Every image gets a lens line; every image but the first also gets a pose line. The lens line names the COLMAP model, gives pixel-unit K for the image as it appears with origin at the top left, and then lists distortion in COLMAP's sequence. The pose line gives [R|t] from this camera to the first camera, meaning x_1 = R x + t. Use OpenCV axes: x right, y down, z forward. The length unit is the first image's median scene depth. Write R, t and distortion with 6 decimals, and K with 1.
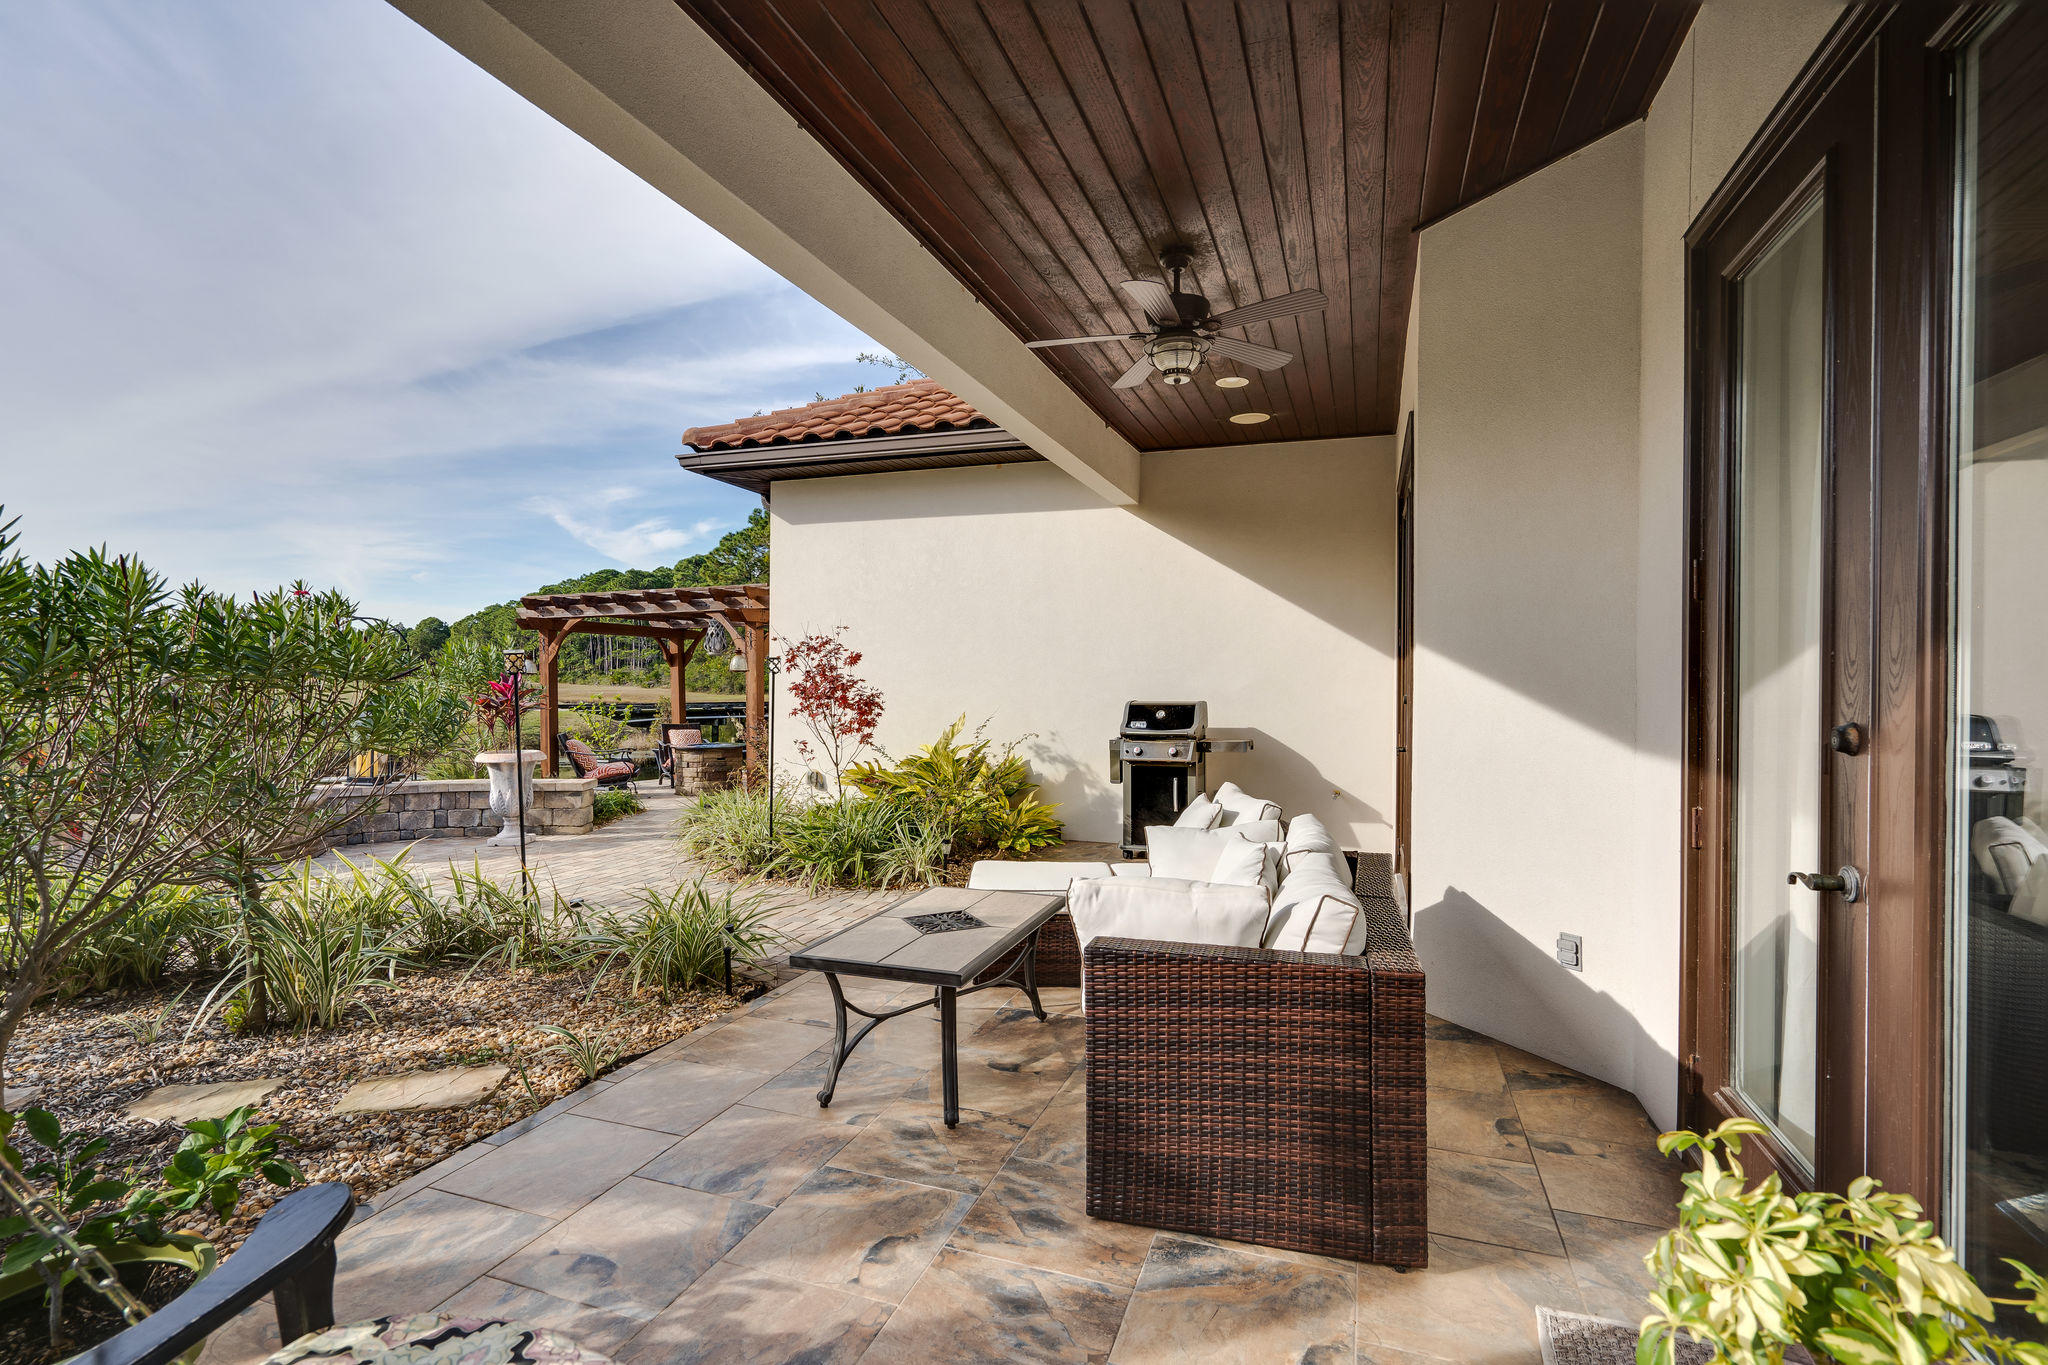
lens RADIAL K [[969.9, 0, 1024.0], [0, 969.9, 682.5], [0, 0, 1]] dist [-0.003168, -0.000126]
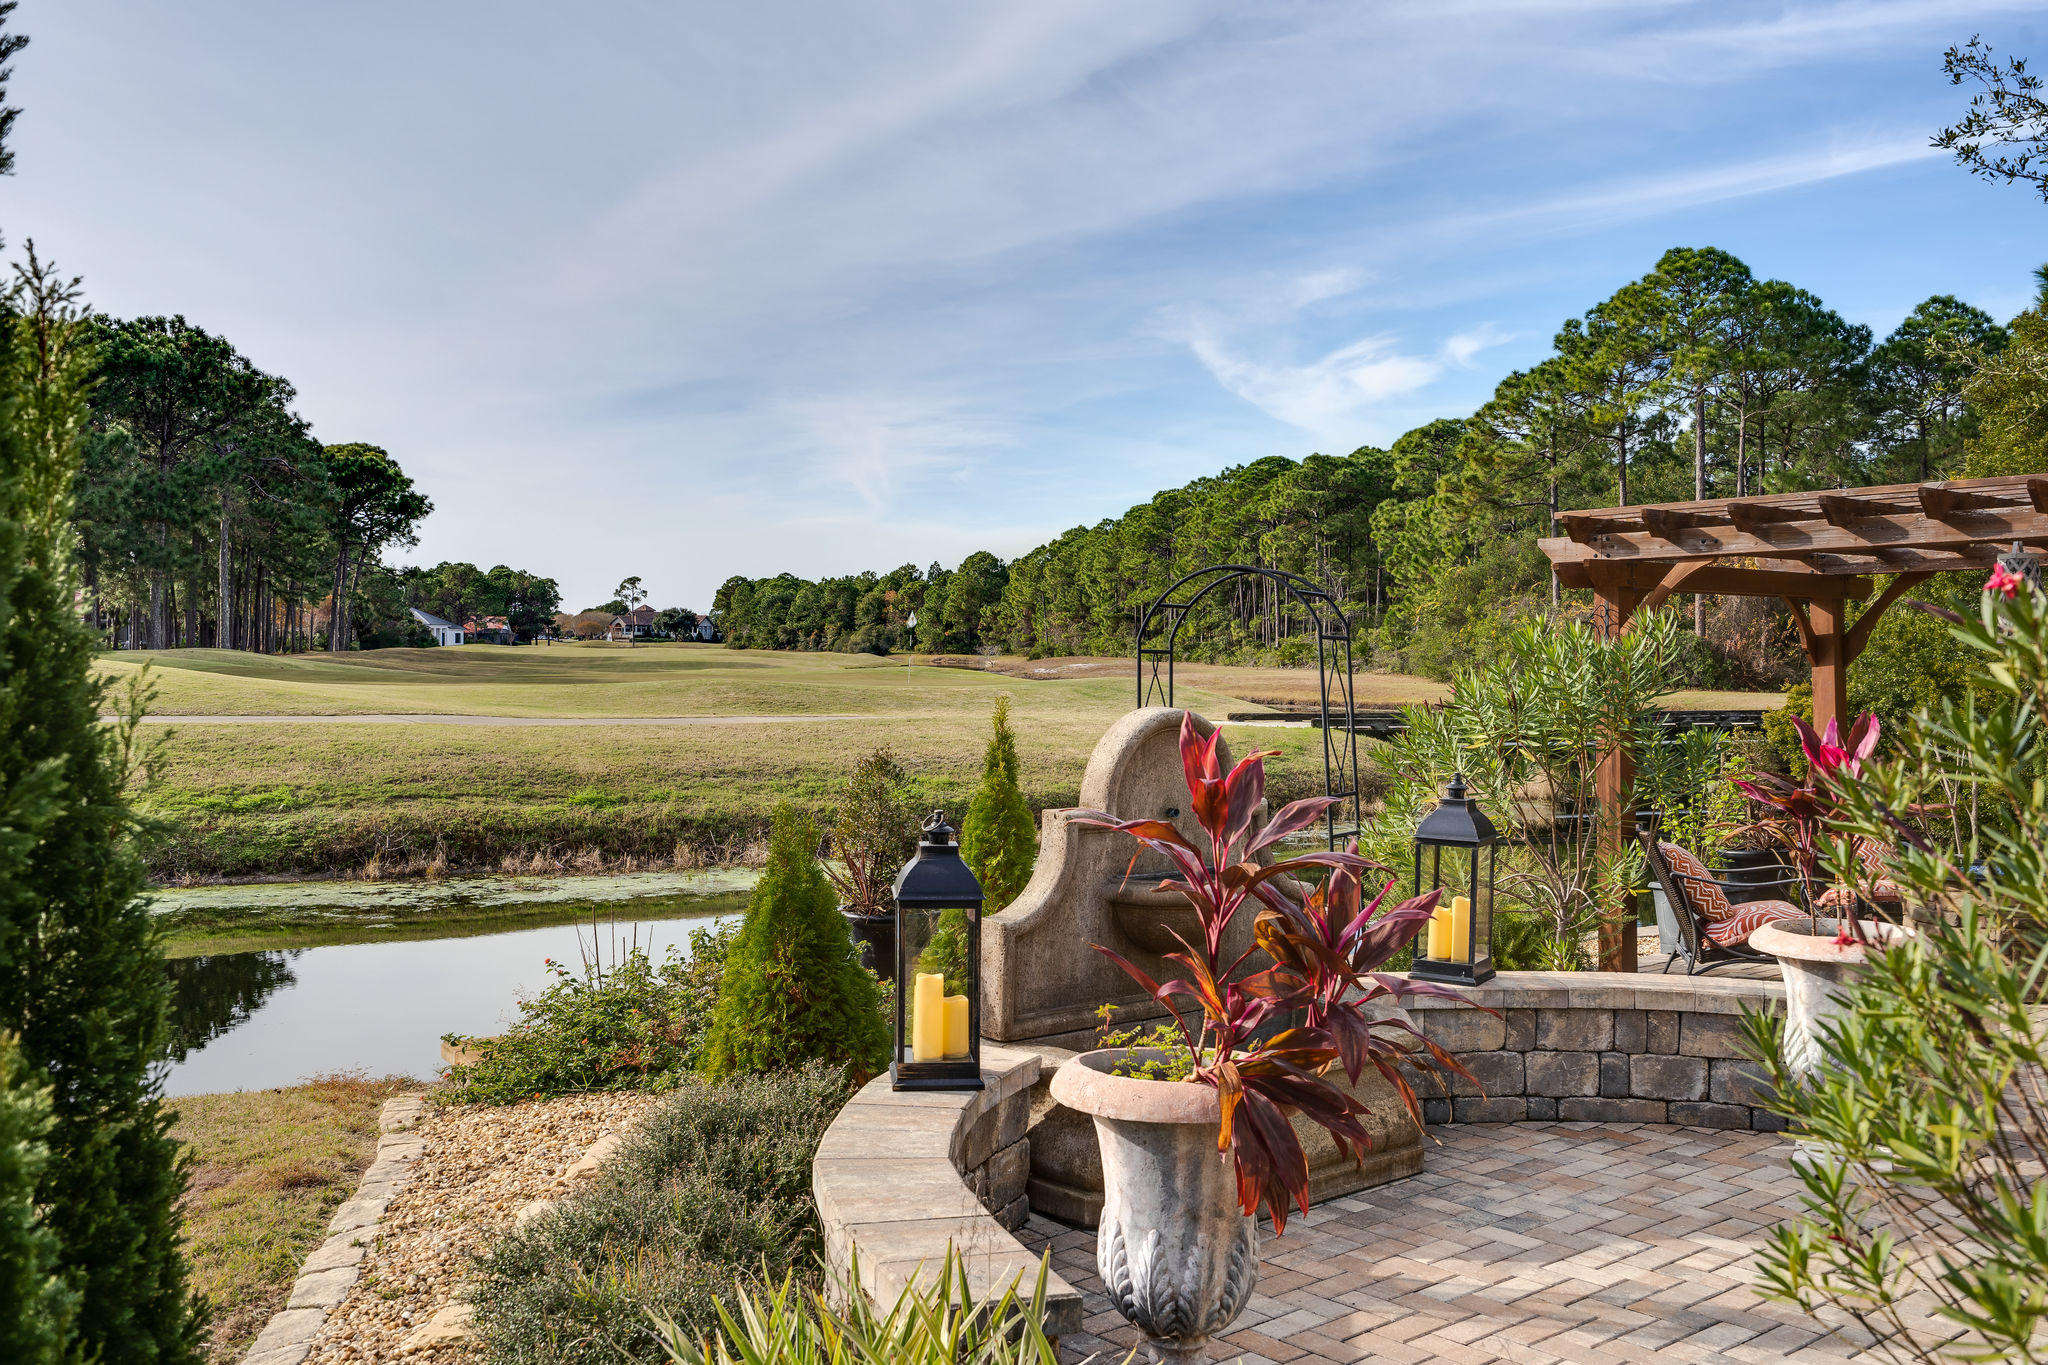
lens RADIAL K [[1846.6, 0, 989.6], [0, 1846.6, 669.5], [0, 0, 1]] dist [0.005045, -0.001746]
pose [[0.860629, 0.004748, -0.509211, -0.473889], [-0.001640, 0.999977, 0.006553, -0.034631], [0.509230, -0.004805, 0.860617, 0.228023]]
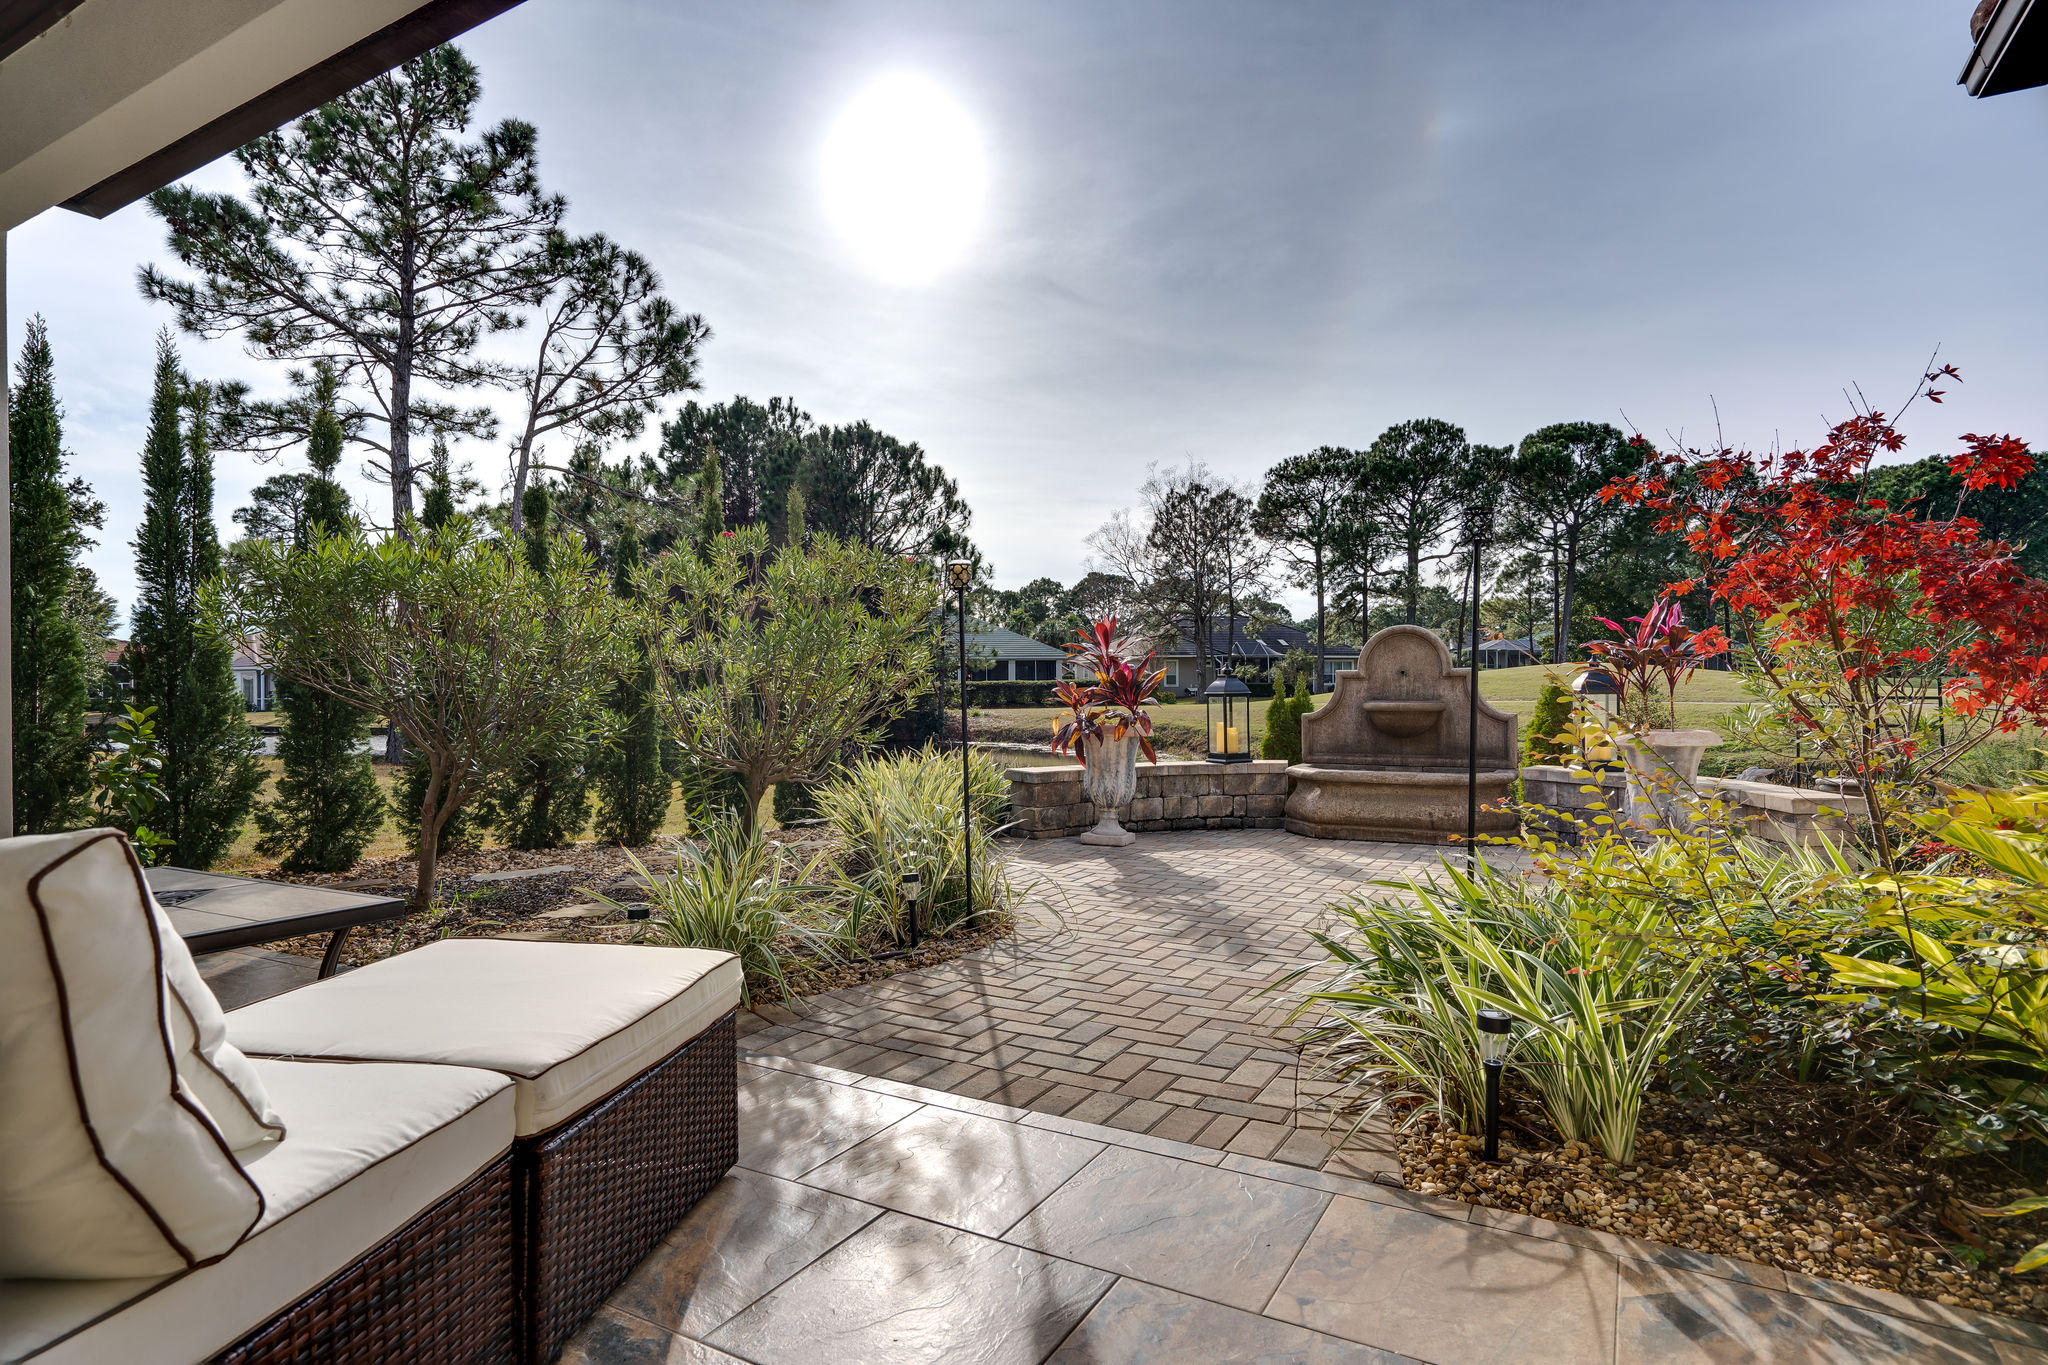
lens RADIAL K [[1093.2, 0, 1024.0], [0, 1093.2, 682.5], [0, 0, 1]] dist [0.001383, 0.000336]
pose [[-0.175880, -0.014110, -0.984310, 0.220576], [0.003219, 0.999884, -0.014908, 0.053332], [0.984406, -0.005791, -0.175815, 0.762053]]
